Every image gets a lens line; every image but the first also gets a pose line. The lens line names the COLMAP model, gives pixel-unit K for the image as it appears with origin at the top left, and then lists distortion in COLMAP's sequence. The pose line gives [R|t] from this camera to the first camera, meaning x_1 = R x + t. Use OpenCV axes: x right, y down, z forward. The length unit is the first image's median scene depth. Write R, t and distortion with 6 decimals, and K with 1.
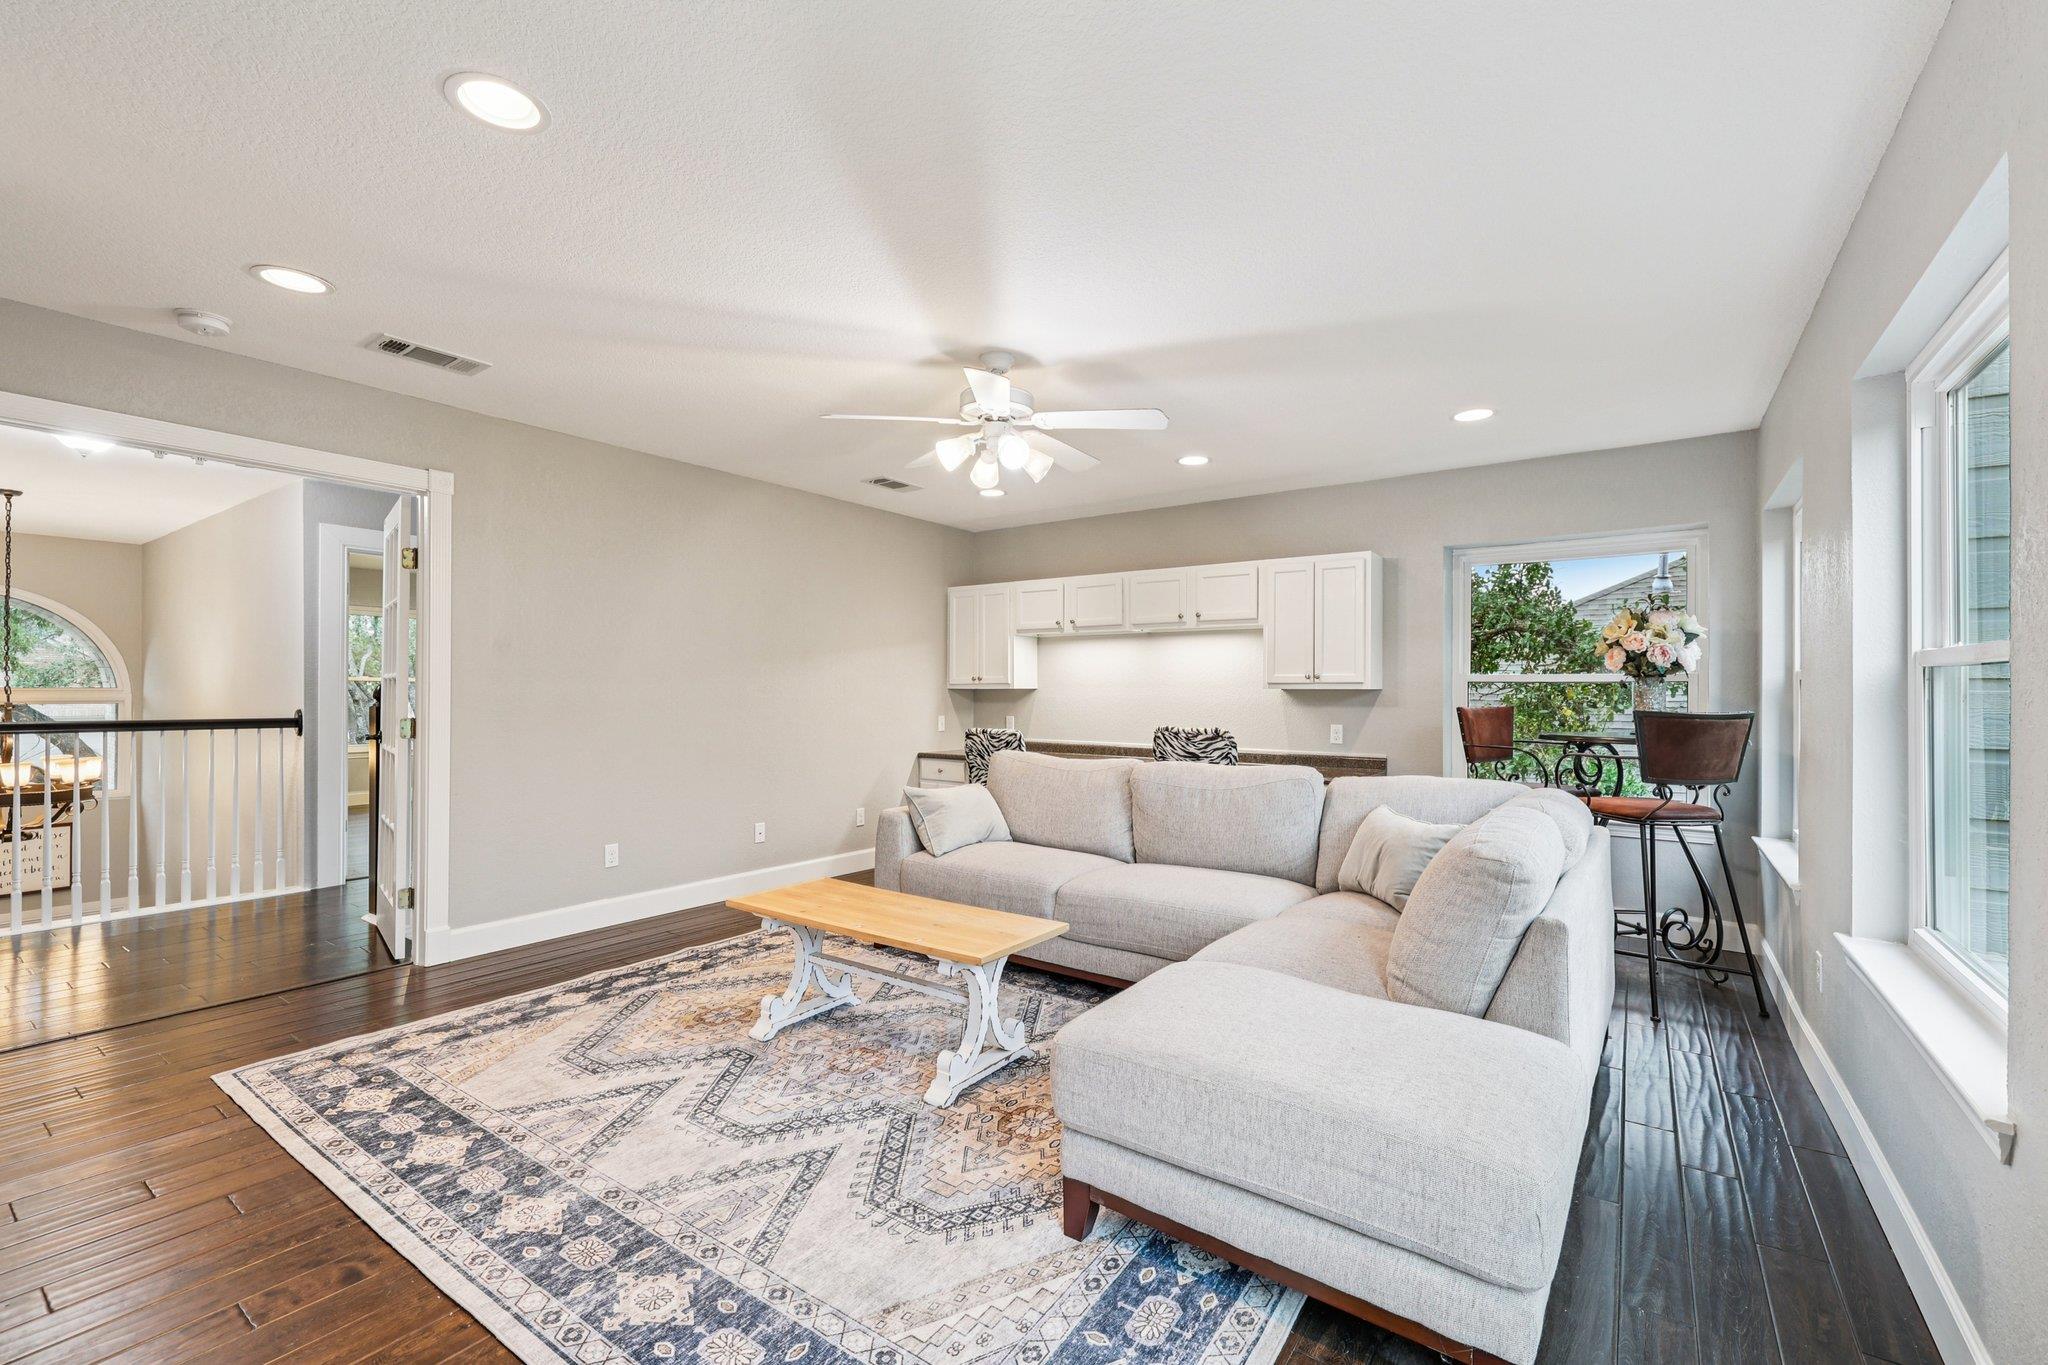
lens RADIAL K [[866.3, 0, 1024.8], [0, 866.3, 694.0], [0, 0, 1]] dist [-0.001053, 0.000657]
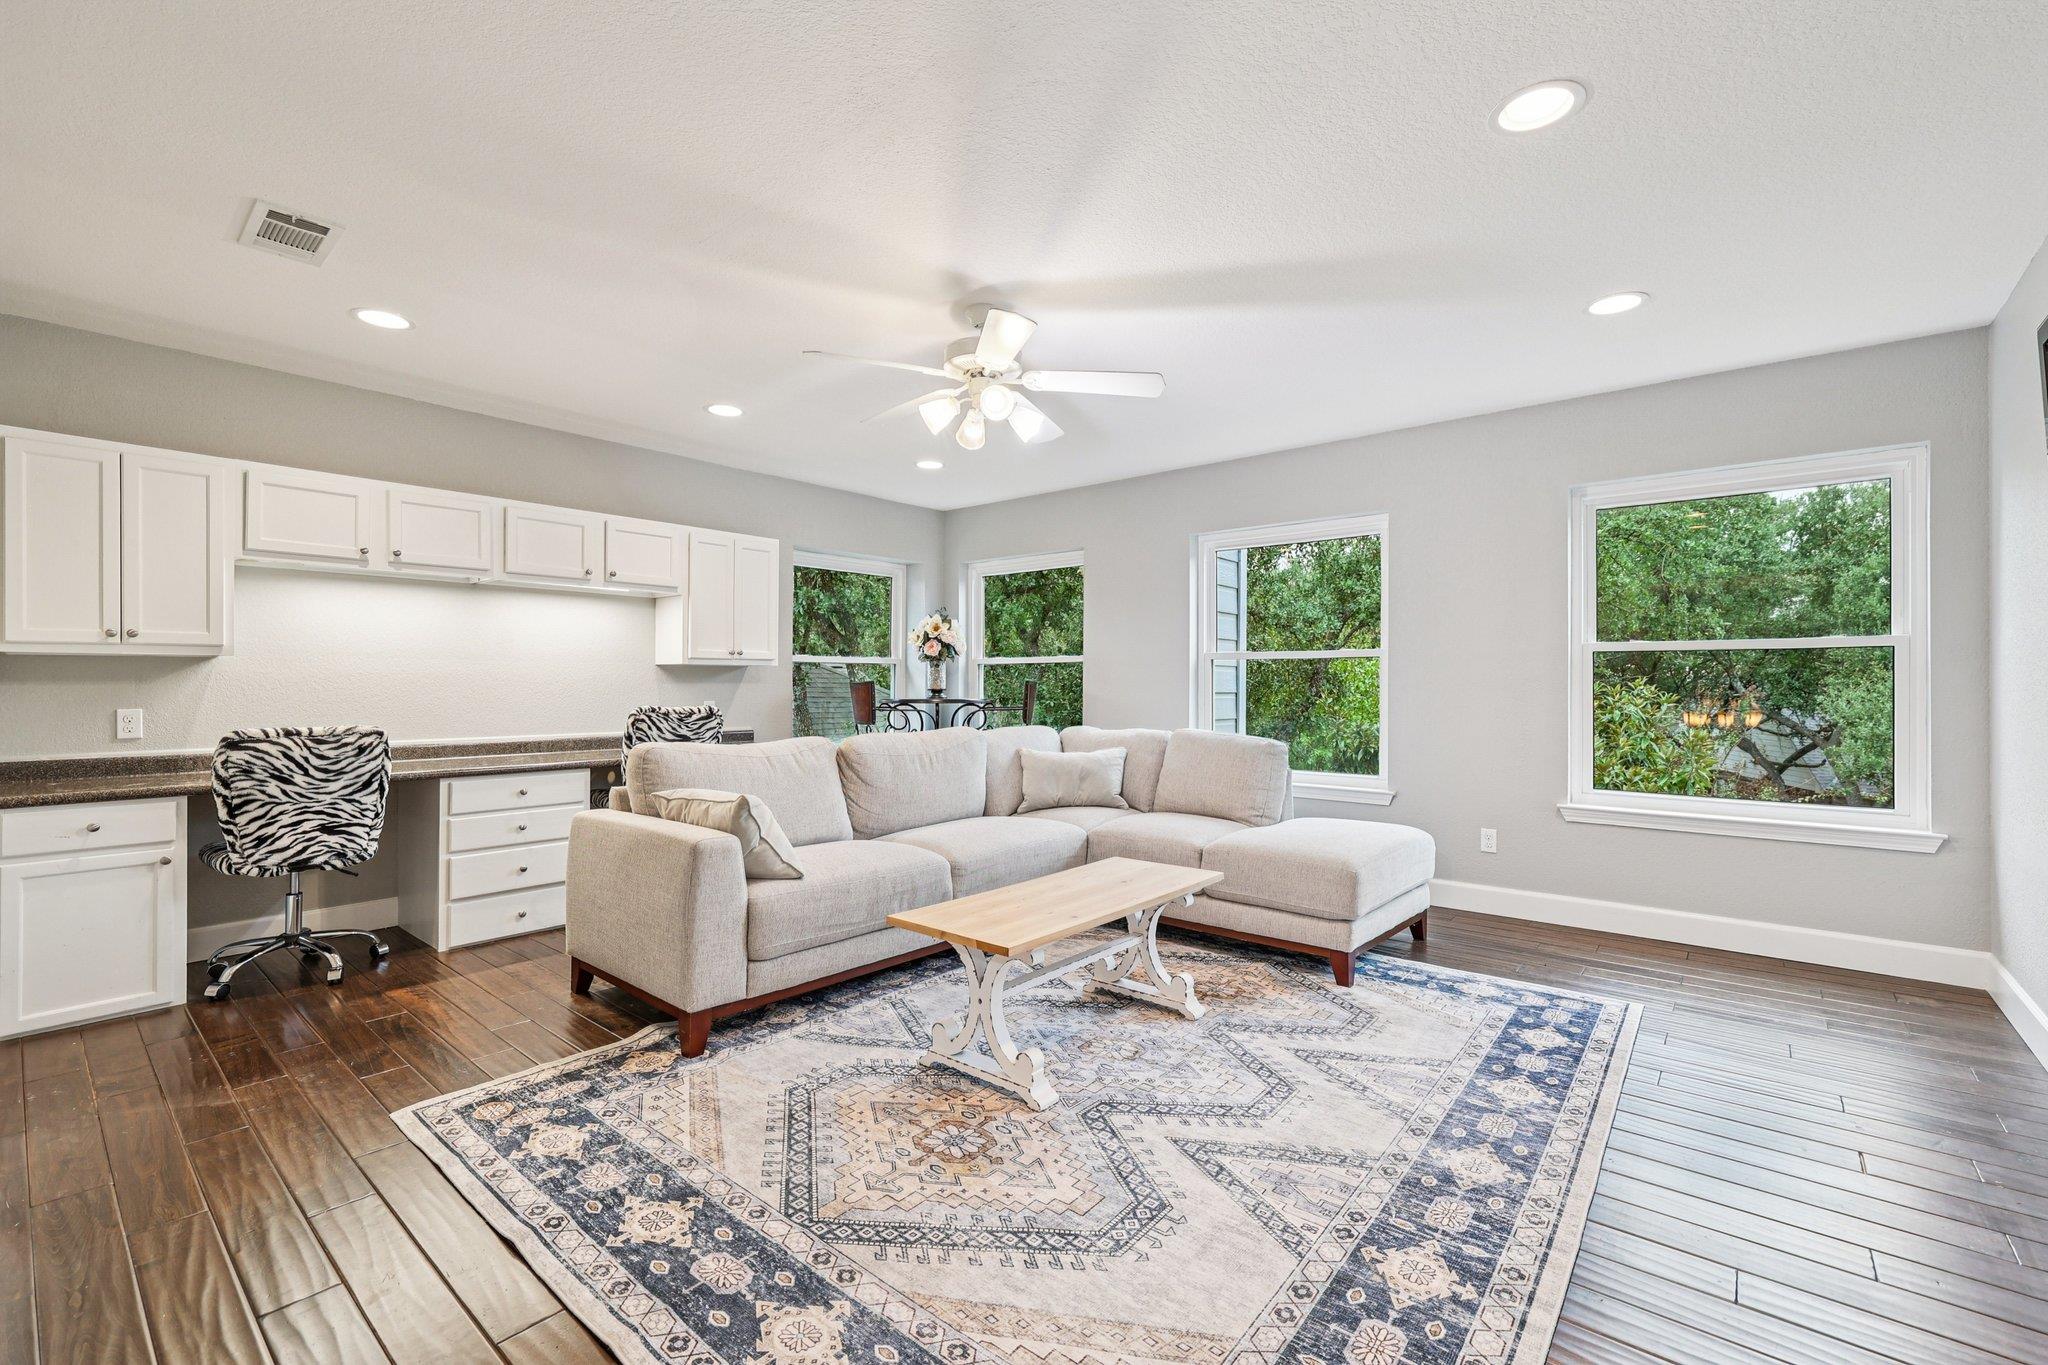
lens RADIAL K [[866.3, 0, 1034.6], [0, 866.3, 683.5], [0, 0, 1]] dist [-0.001053, 0.000657]
pose [[0.080148, -0.003758, 0.996776, -1.244820], [0.000260, 0.999993, 0.003749, 0.023441], [-0.996783, -0.000042, 0.080148, 1.101100]]
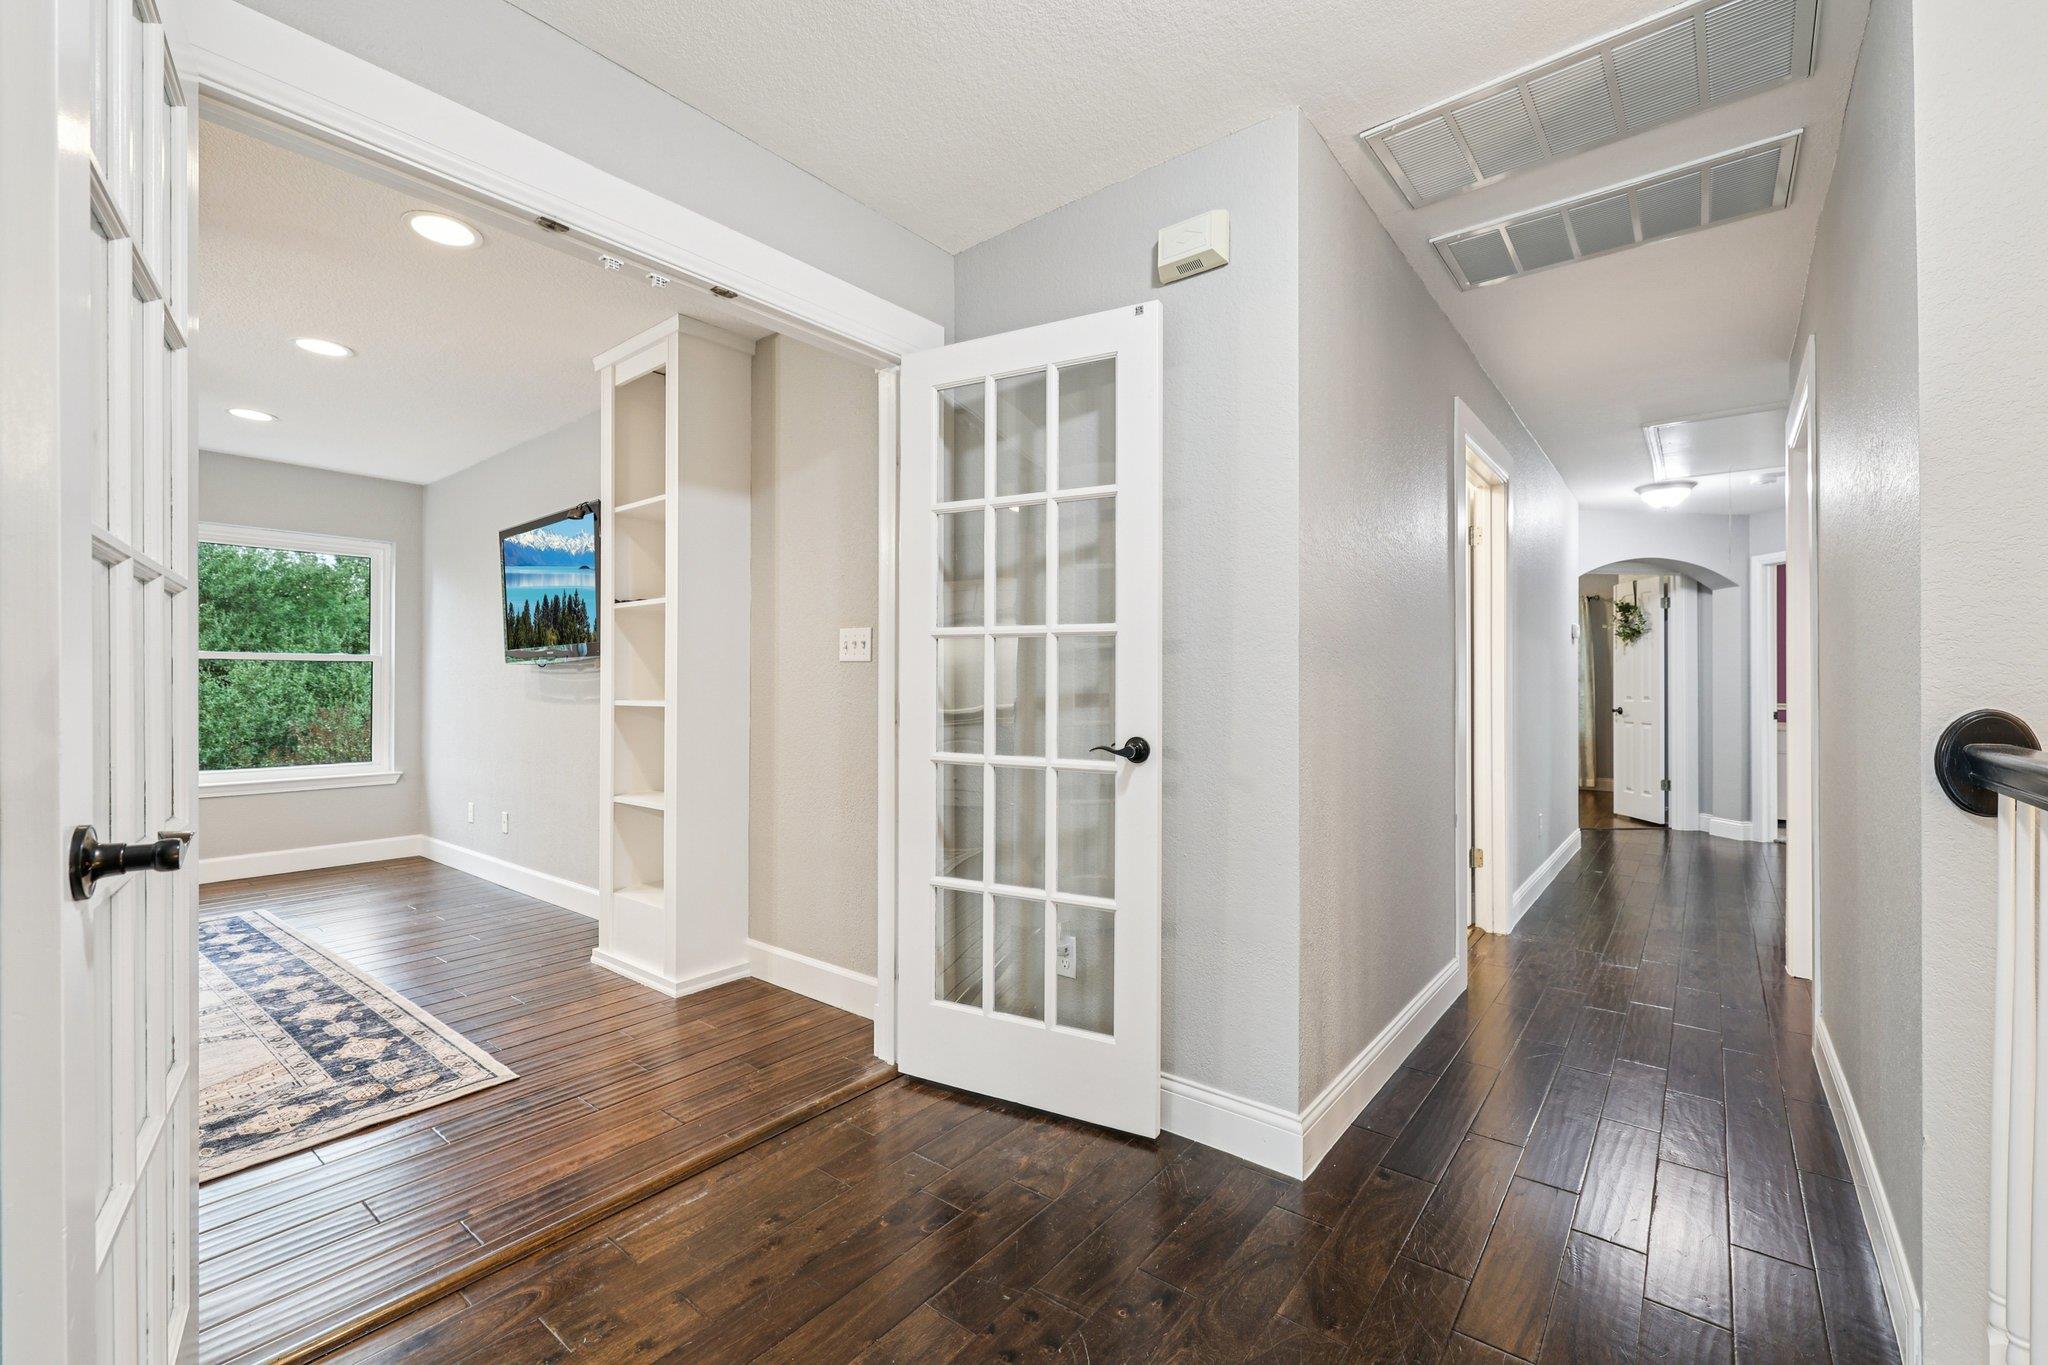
lens RADIAL K [[866.3, 0, 1027.2], [0, 866.3, 677.6], [0, 0, 1]] dist [-0.001053, 0.000657]
pose [[-0.998002, -0.004273, 0.063042, -1.593705], [-0.004787, 0.999957, -0.007995, 0.021507], [-0.063006, -0.008281, -0.997979, 1.961054]]
